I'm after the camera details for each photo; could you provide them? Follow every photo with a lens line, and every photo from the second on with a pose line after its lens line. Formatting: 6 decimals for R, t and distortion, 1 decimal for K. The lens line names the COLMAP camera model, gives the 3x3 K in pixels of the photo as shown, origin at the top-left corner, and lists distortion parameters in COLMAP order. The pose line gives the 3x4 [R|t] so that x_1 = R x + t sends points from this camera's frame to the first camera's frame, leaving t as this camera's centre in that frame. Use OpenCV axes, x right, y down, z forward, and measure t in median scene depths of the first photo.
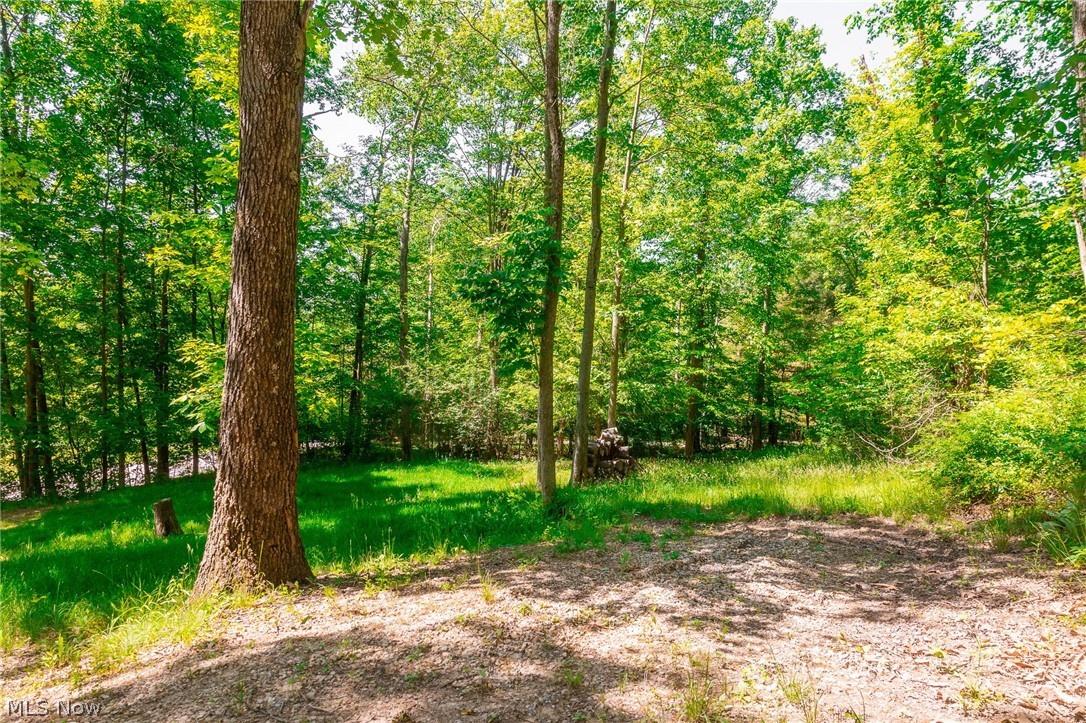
lens RADIAL K [[716.4, 0, 543.0], [0, 716.4, 361.5], [0, 0, 1]] dist [0.000160, -0.000806]
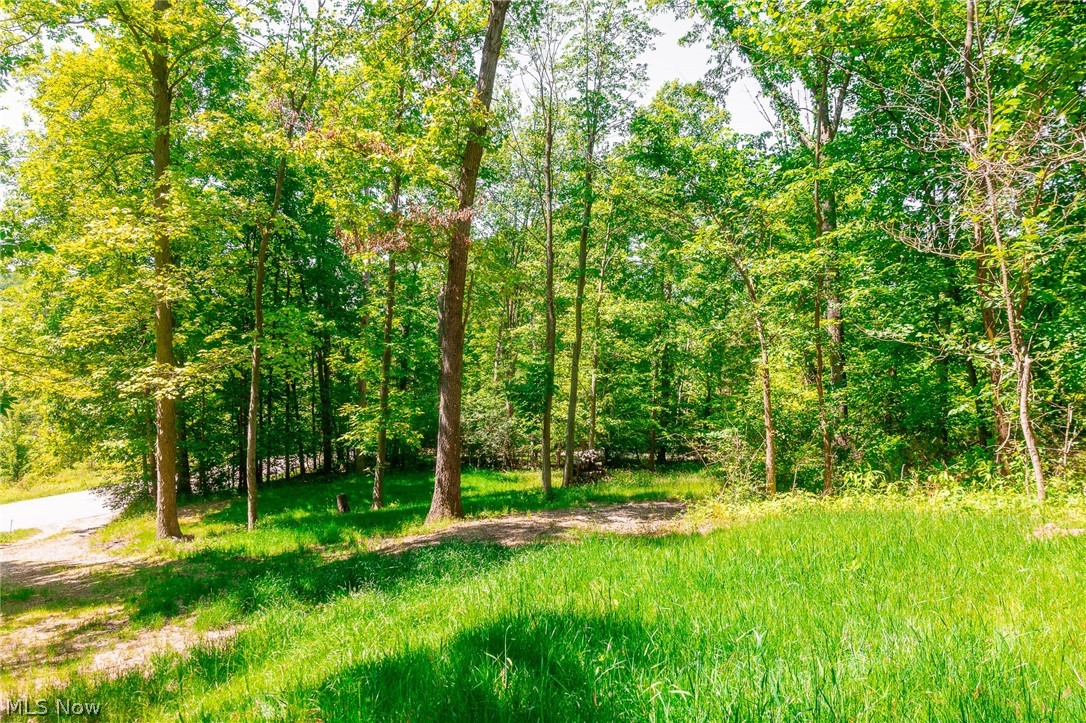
lens RADIAL K [[716.4, 0, 543.0], [0, 716.4, 361.5], [0, 0, 1]] dist [0.000160, -0.000806]
pose [[0.999970, 0.007129, -0.003059, -0.000345], [-0.007147, 0.999958, -0.005739, -0.078538], [0.003018, 0.005761, 0.999979, -0.476203]]
